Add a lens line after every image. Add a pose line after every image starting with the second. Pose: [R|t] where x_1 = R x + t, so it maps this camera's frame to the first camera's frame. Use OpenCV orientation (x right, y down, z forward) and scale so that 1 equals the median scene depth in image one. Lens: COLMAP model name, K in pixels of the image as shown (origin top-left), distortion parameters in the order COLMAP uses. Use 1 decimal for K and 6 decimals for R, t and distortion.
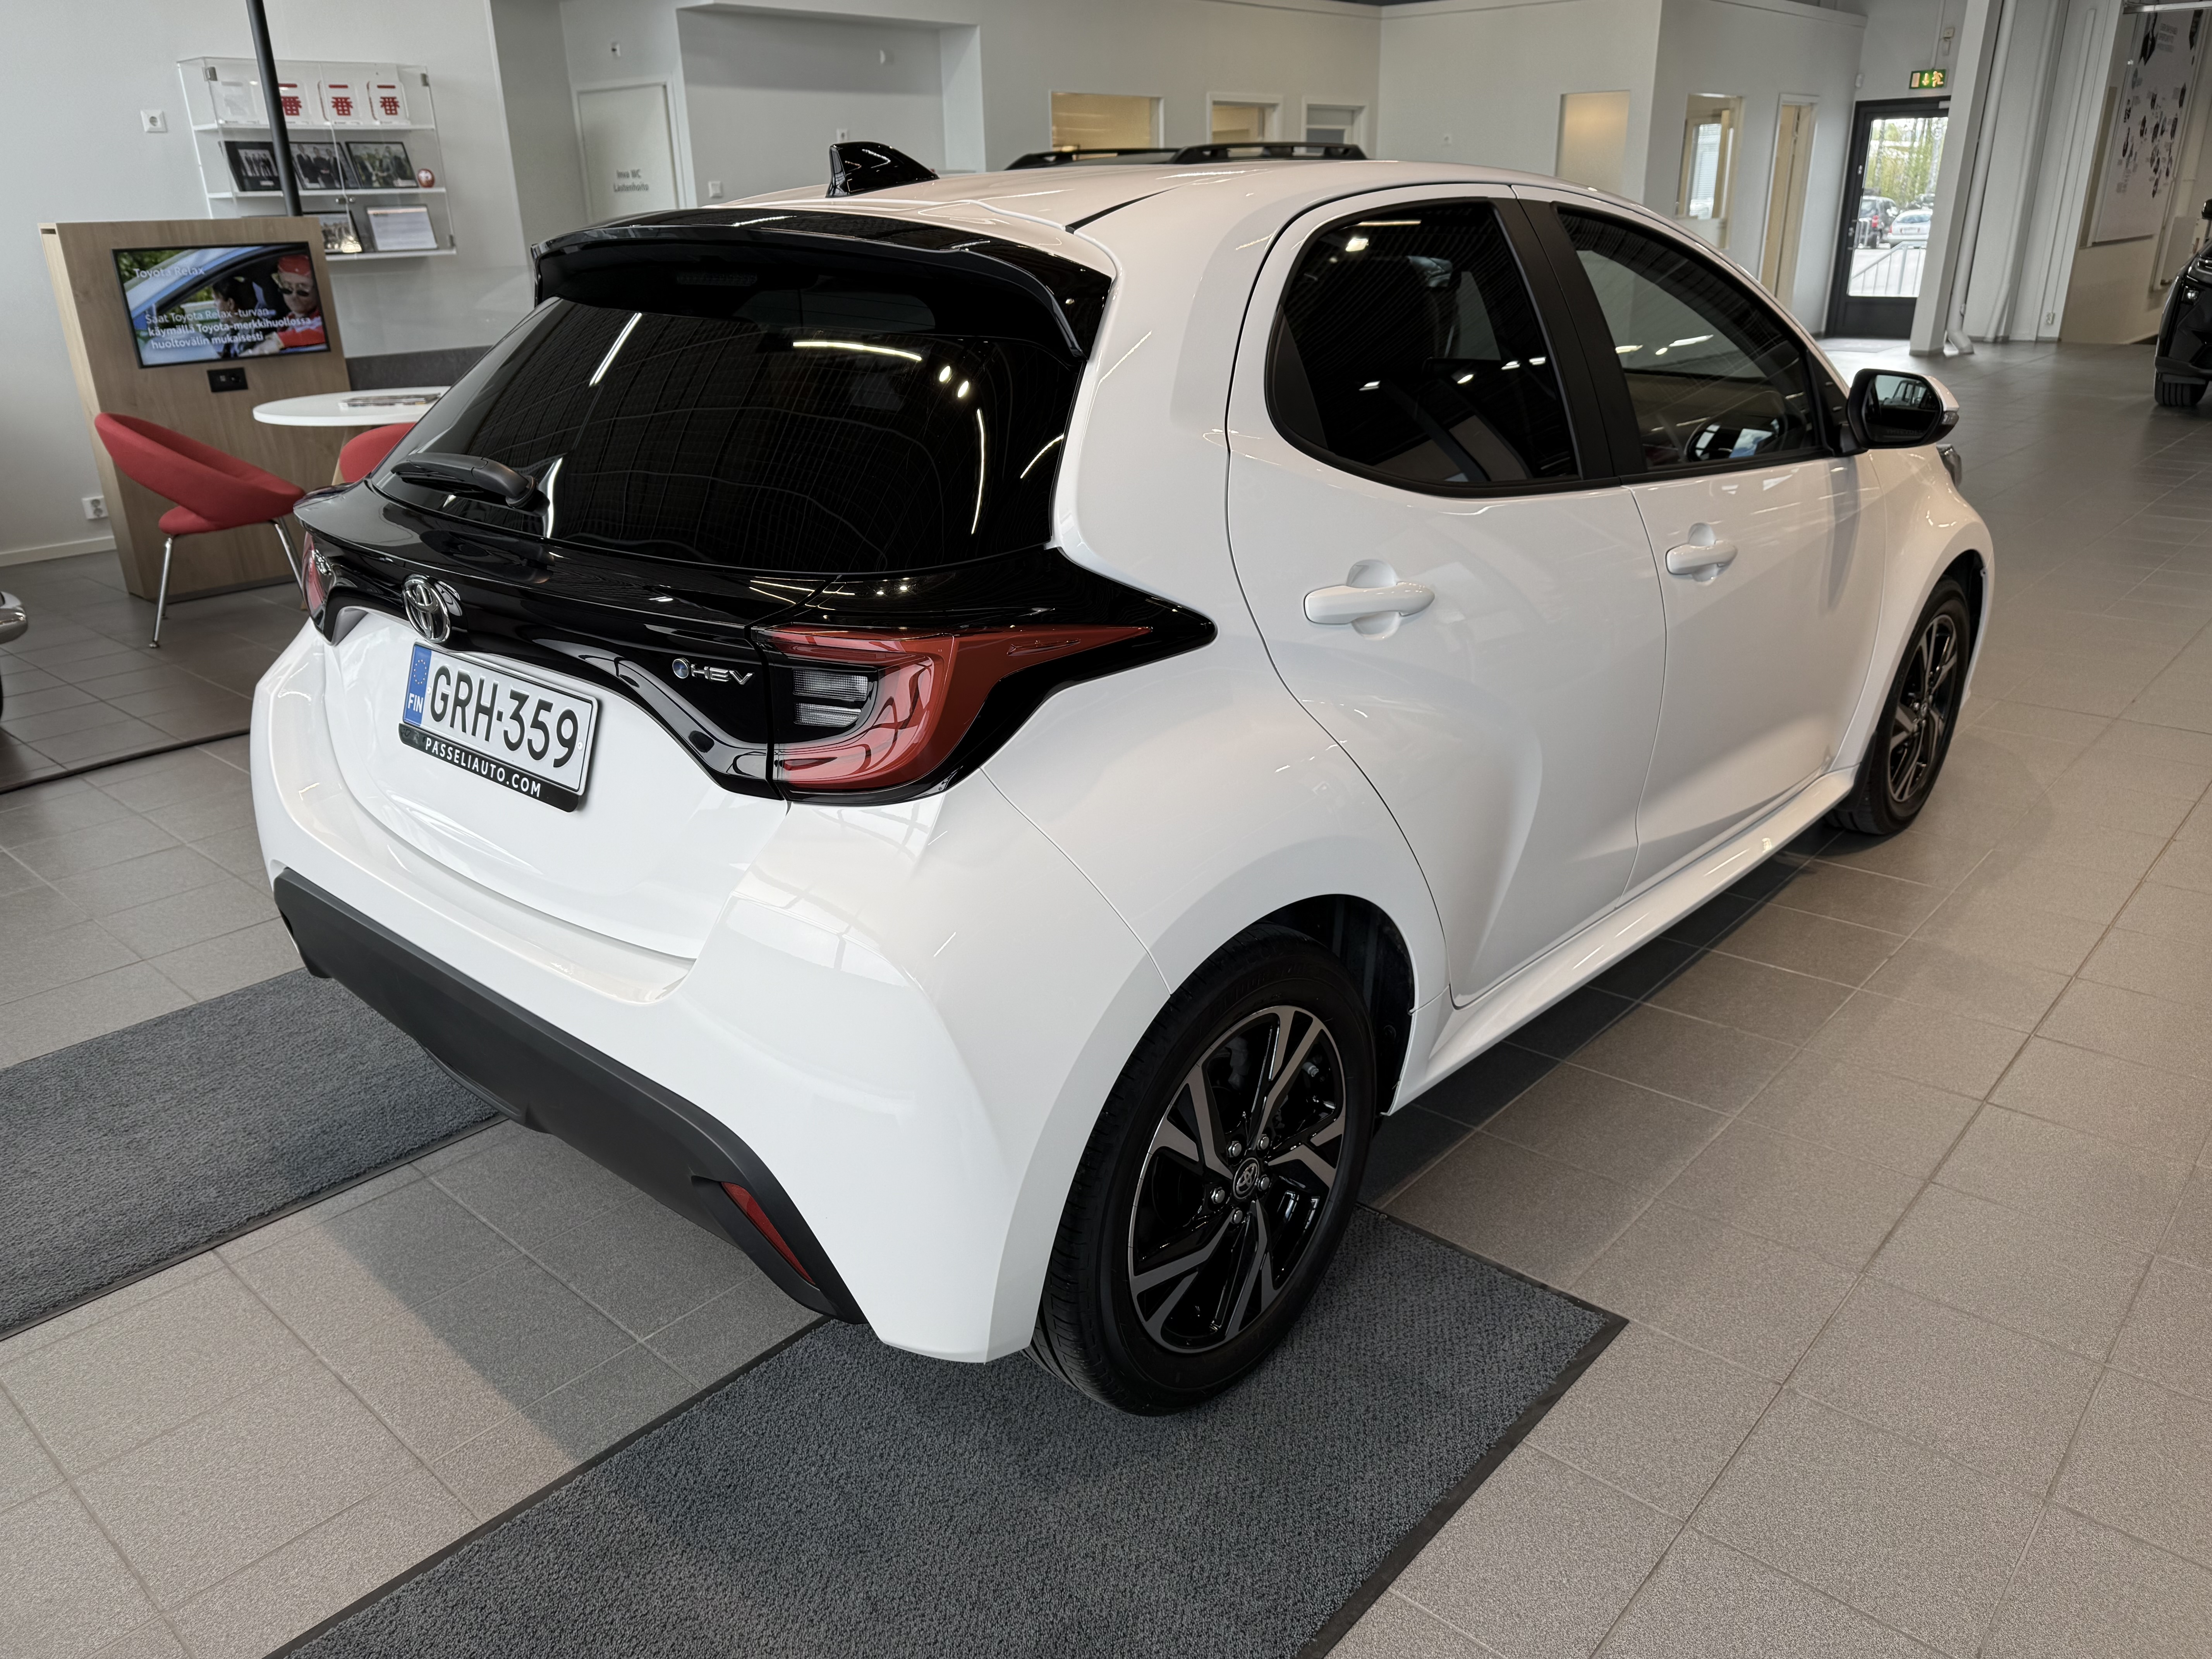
lens RADIAL K [[1611.7, 0, 1120.2], [0, 1611.7, 821.5], [0, 0, 1]] dist [0.036037, -0.032023]
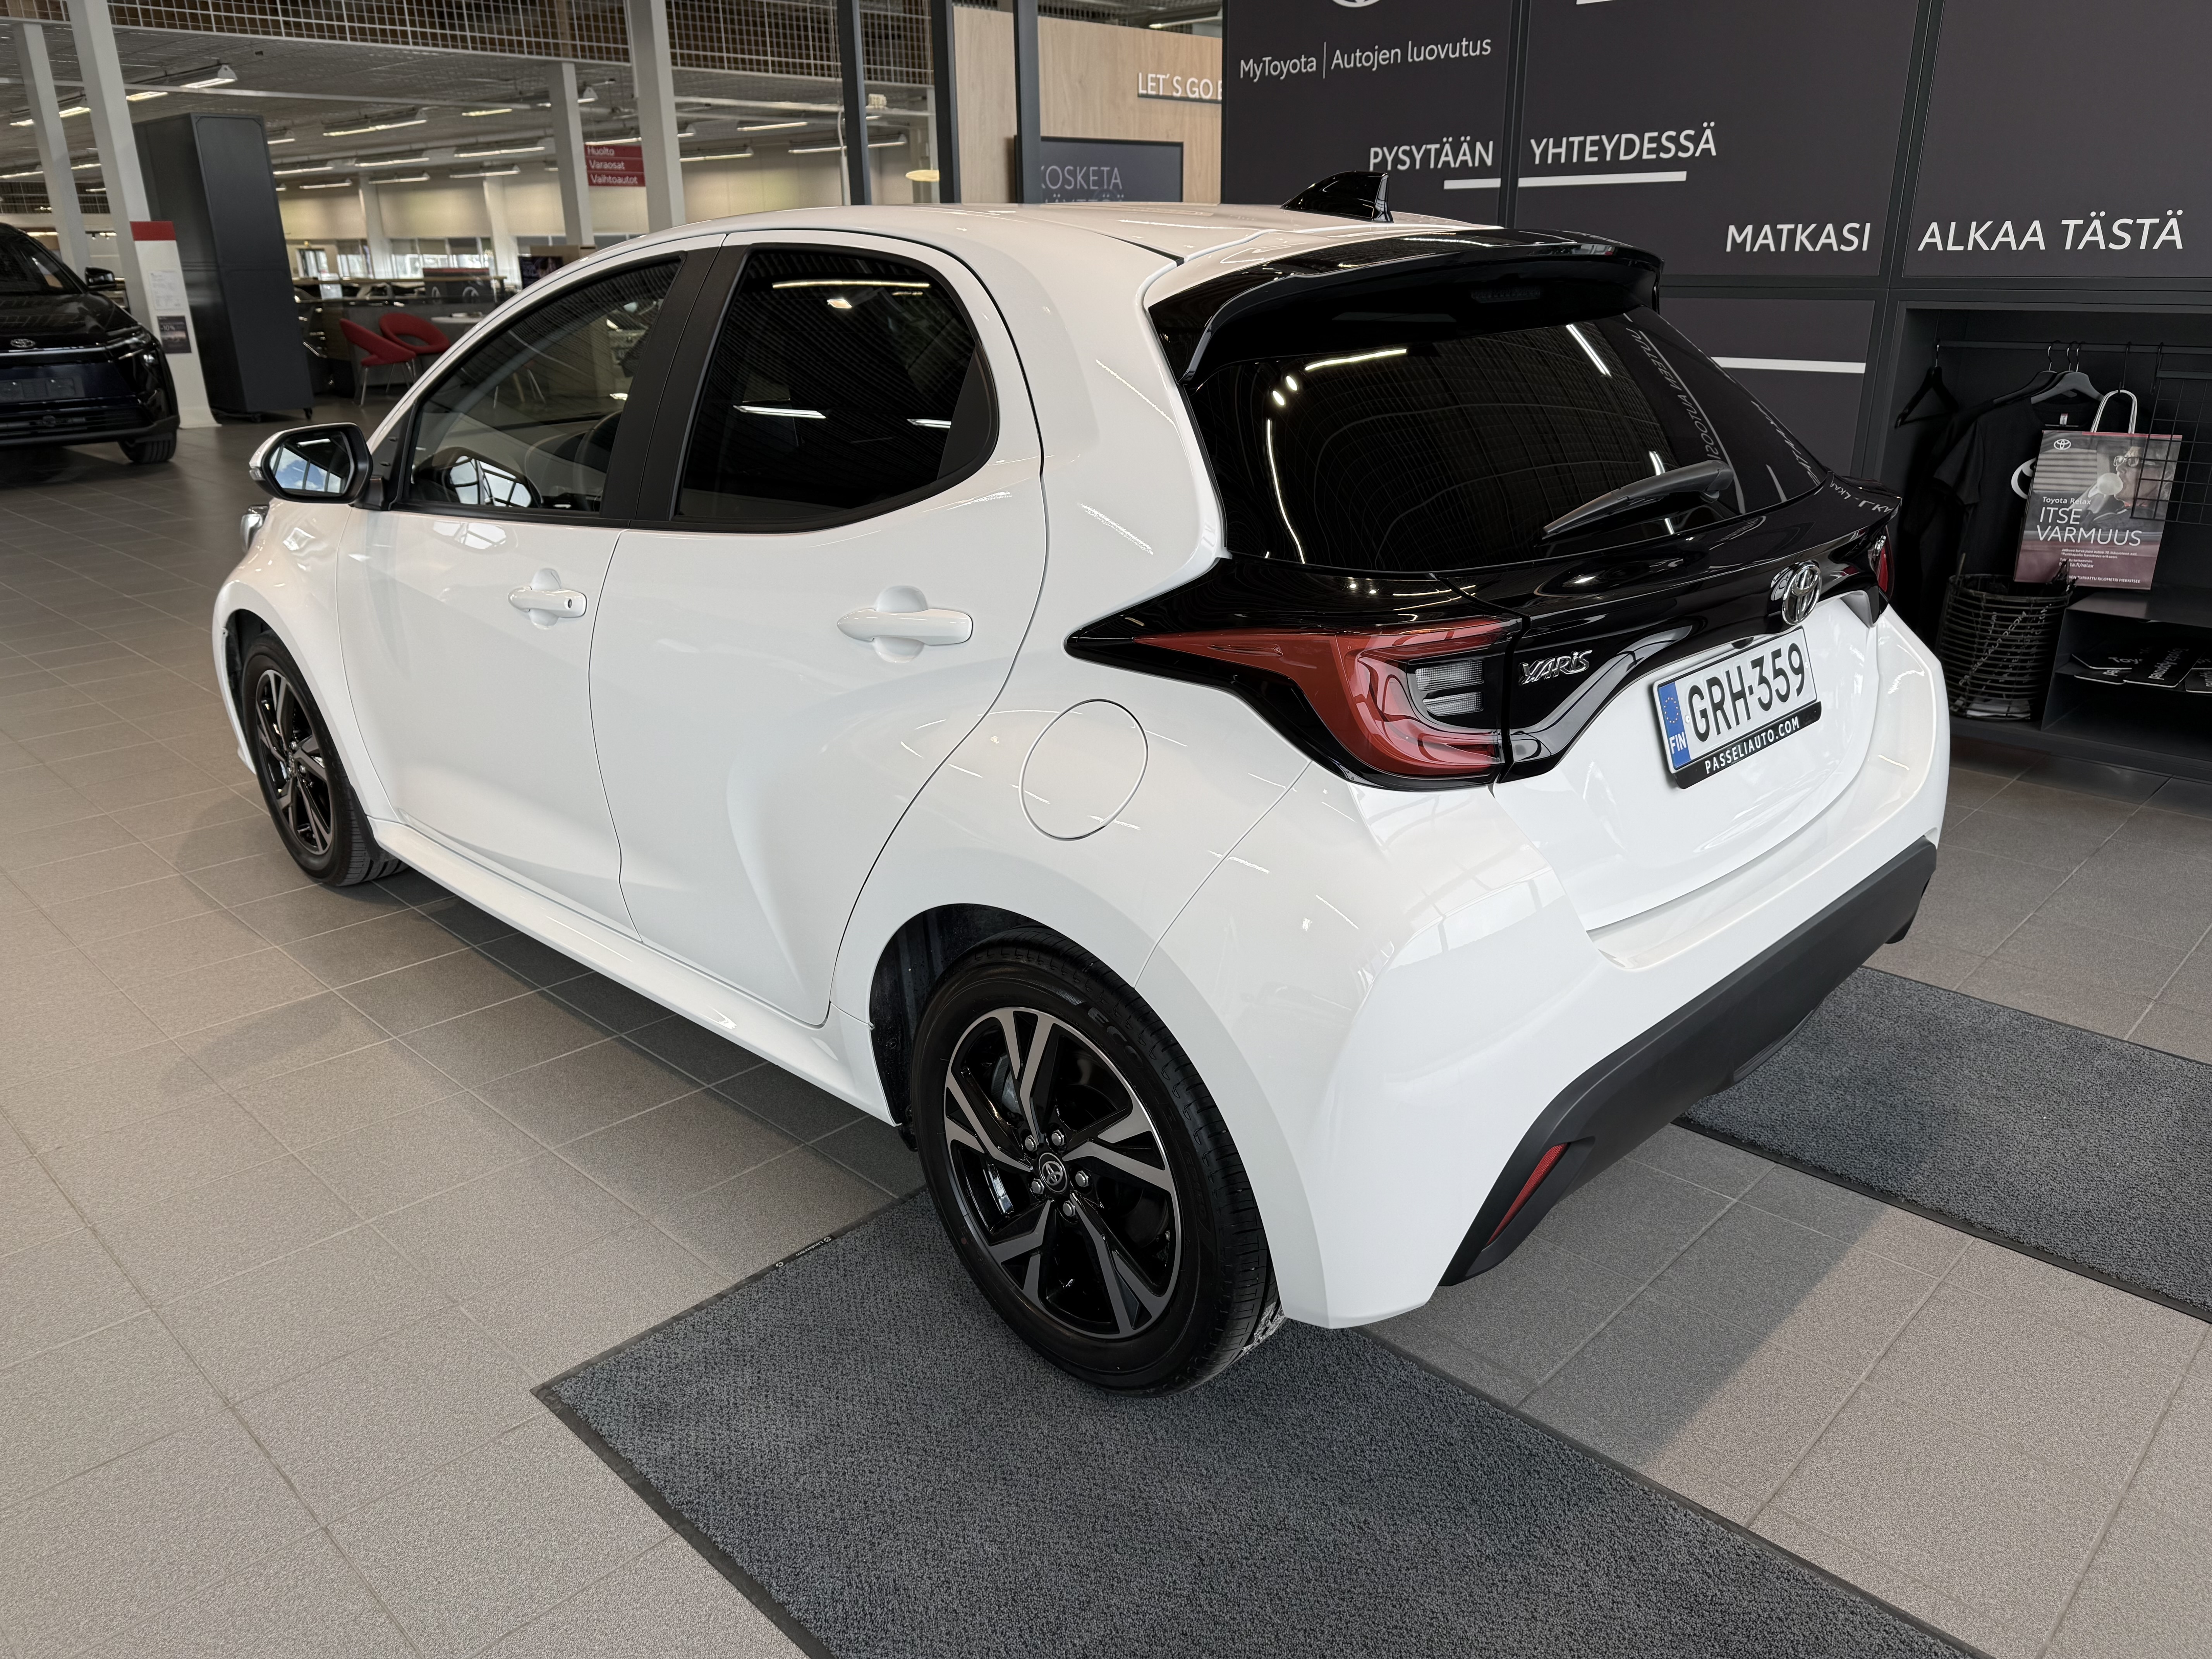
lens RADIAL K [[1611.7, 0, 1120.2], [0, 1611.7, 821.5], [0, 0, 1]] dist [0.036037, -0.032023]
pose [[0.047200, -0.326634, 0.943971, -1.413450], [0.372959, 0.882444, 0.286696, -0.442185], [-0.926646, 0.338531, 0.163472, 1.214095]]
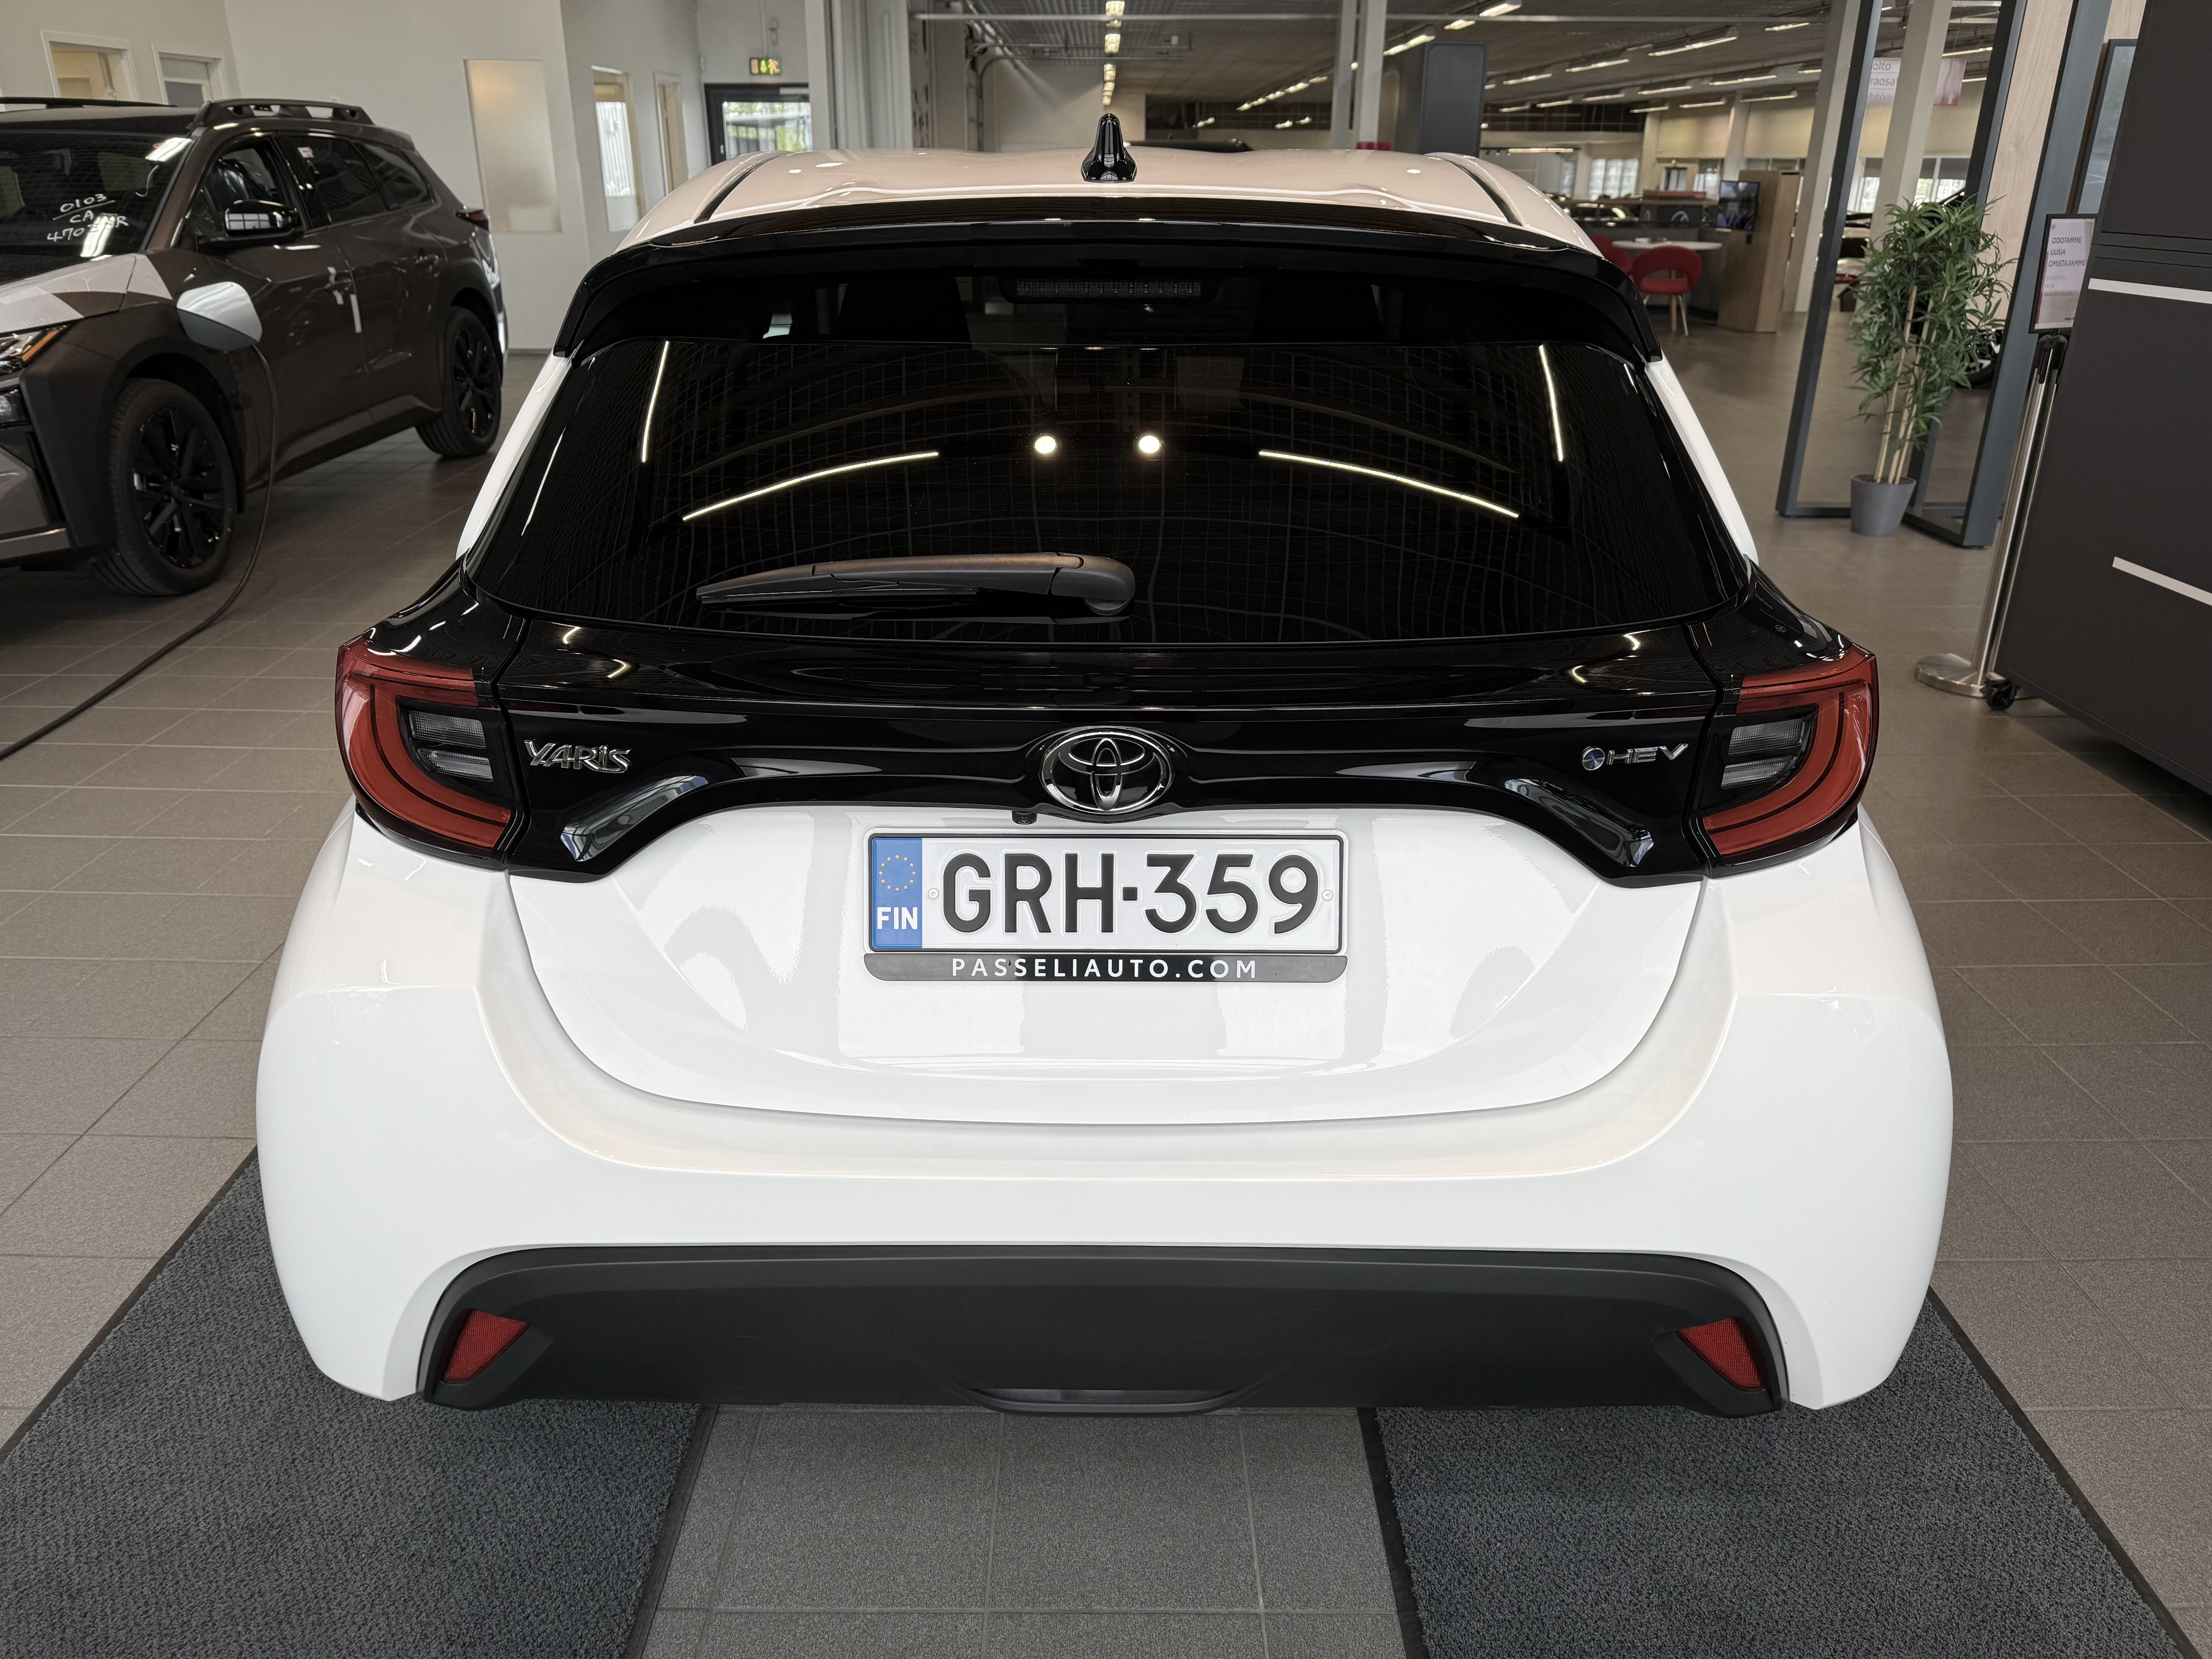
lens RADIAL K [[1611.7, 0, 1120.2], [0, 1611.7, 821.5], [0, 0, 1]] dist [0.036037, -0.032023]
pose [[0.748000, -0.233607, 0.621227, -0.818313], [0.224555, 0.969884, 0.094338, -0.164065], [-0.624556, 0.068935, 0.777931, 0.417540]]
